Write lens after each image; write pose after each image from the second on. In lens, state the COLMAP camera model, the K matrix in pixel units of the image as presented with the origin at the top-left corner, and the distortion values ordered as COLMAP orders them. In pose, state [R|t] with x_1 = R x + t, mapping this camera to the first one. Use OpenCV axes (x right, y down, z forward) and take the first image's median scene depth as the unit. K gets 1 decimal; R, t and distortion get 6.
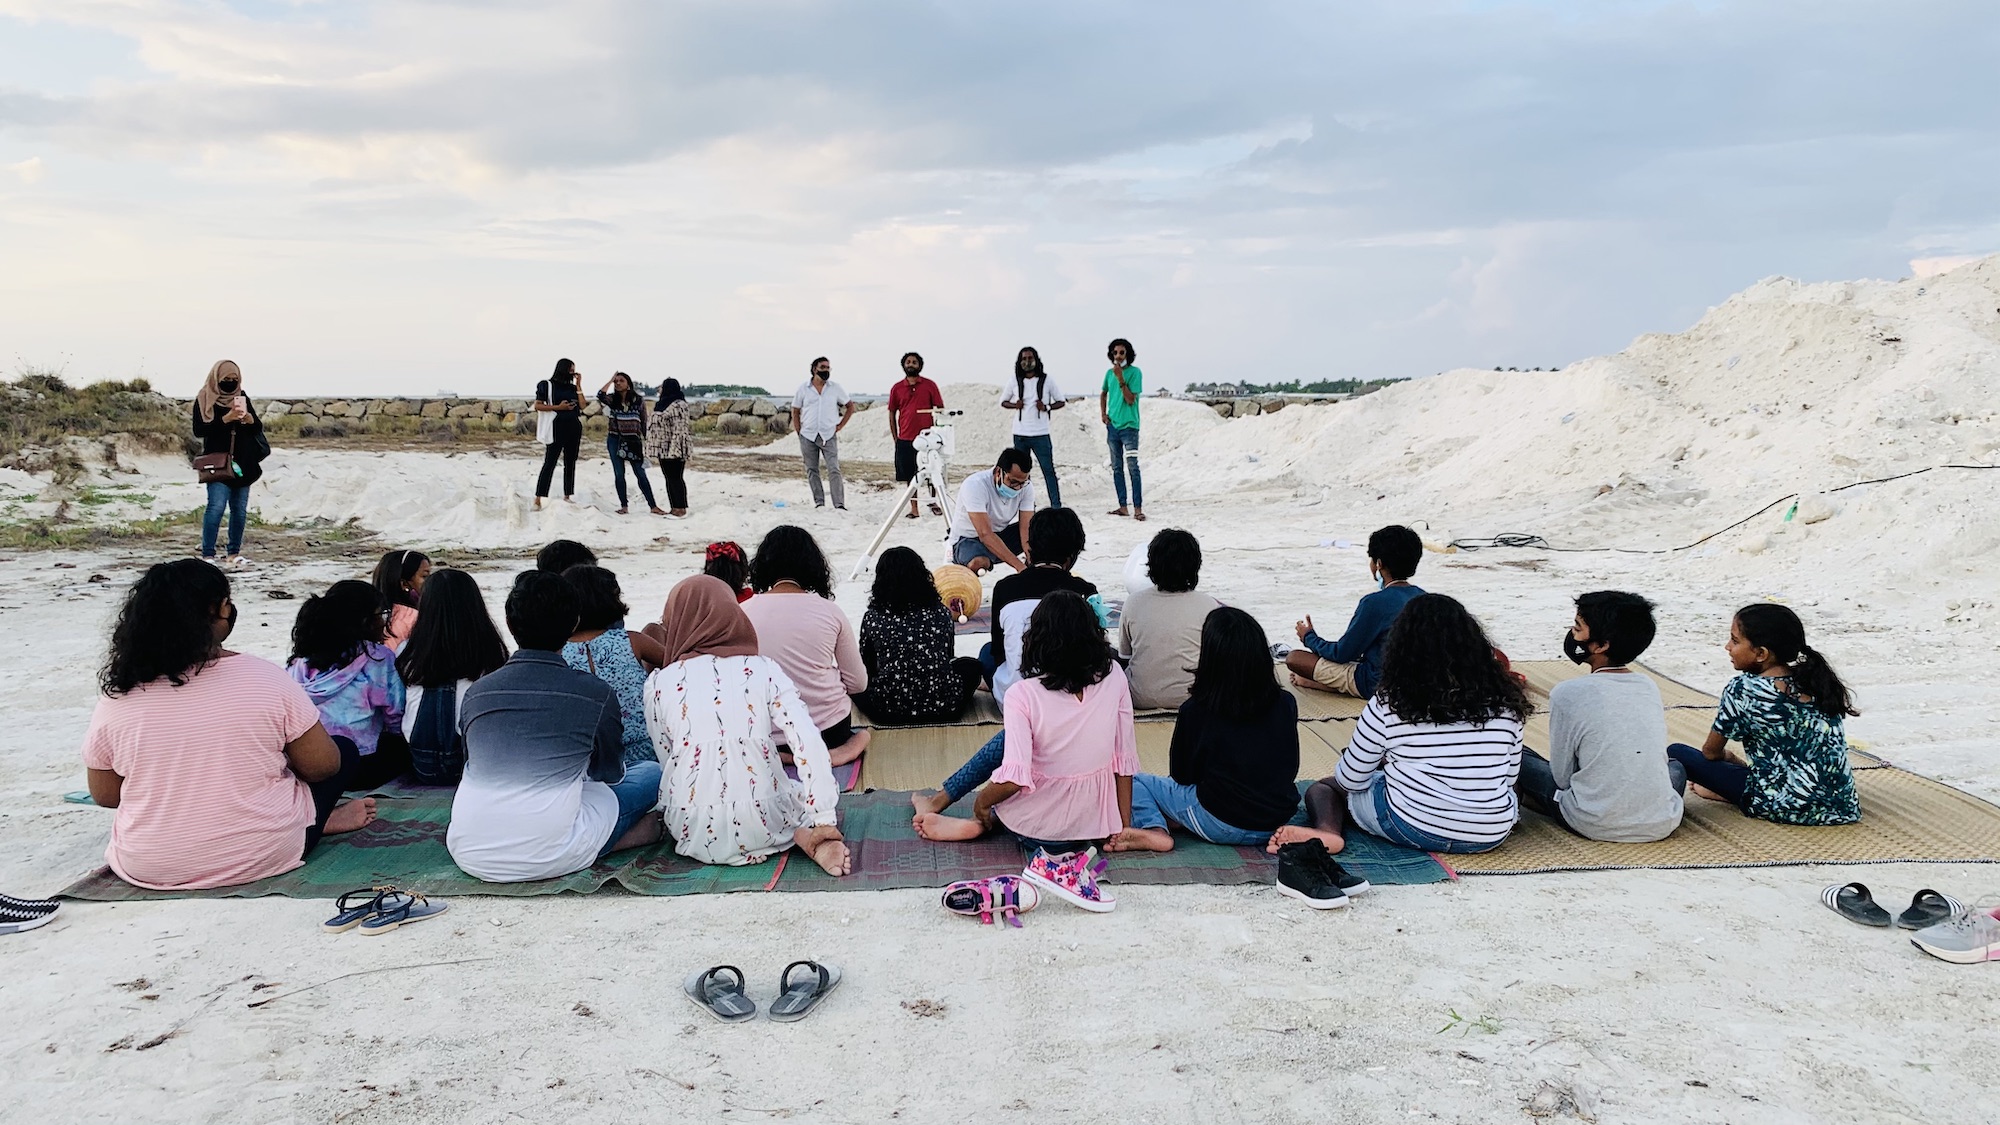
lens RADIAL K [[1543.8, 0, 999.3], [0, 1543.8, 554.9], [0, 0, 1]] dist [0.011598, -0.015912]
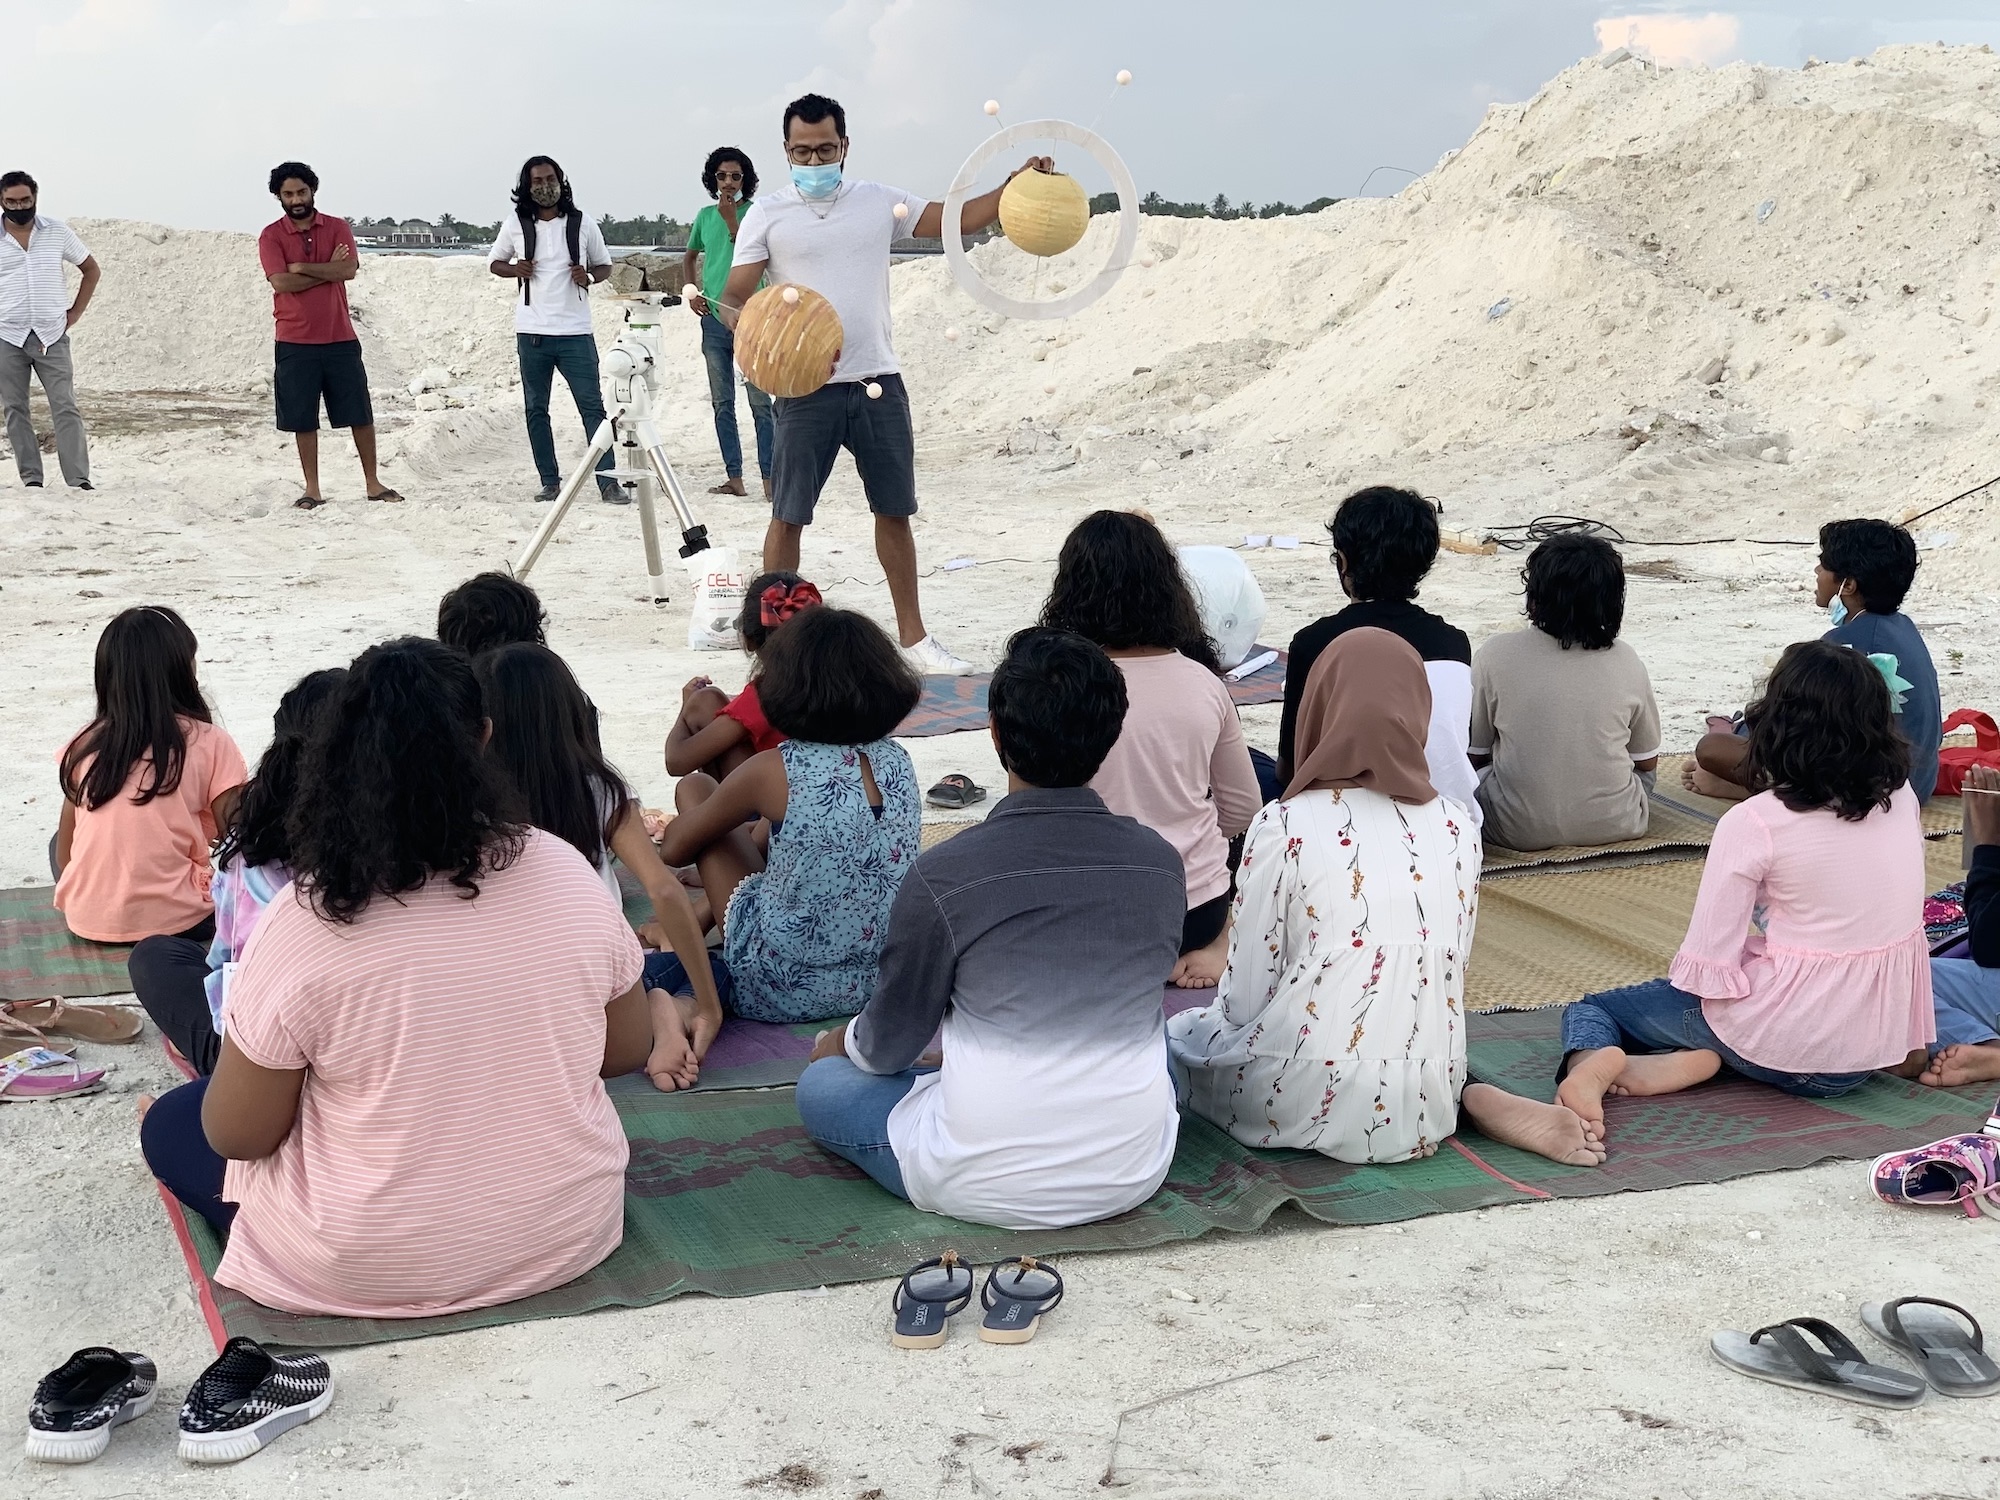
lens RADIAL K [[3038.8, 0, 1000.2], [0, 3038.8, 758.0], [0, 0, 1]] dist [0.064980, 0.000000]
pose [[0.938757, -0.046426, 0.341438, -0.199453], [0.024384, 0.997348, 0.068569, -0.005811], [-0.343716, -0.056044, 0.937400, 0.012801]]
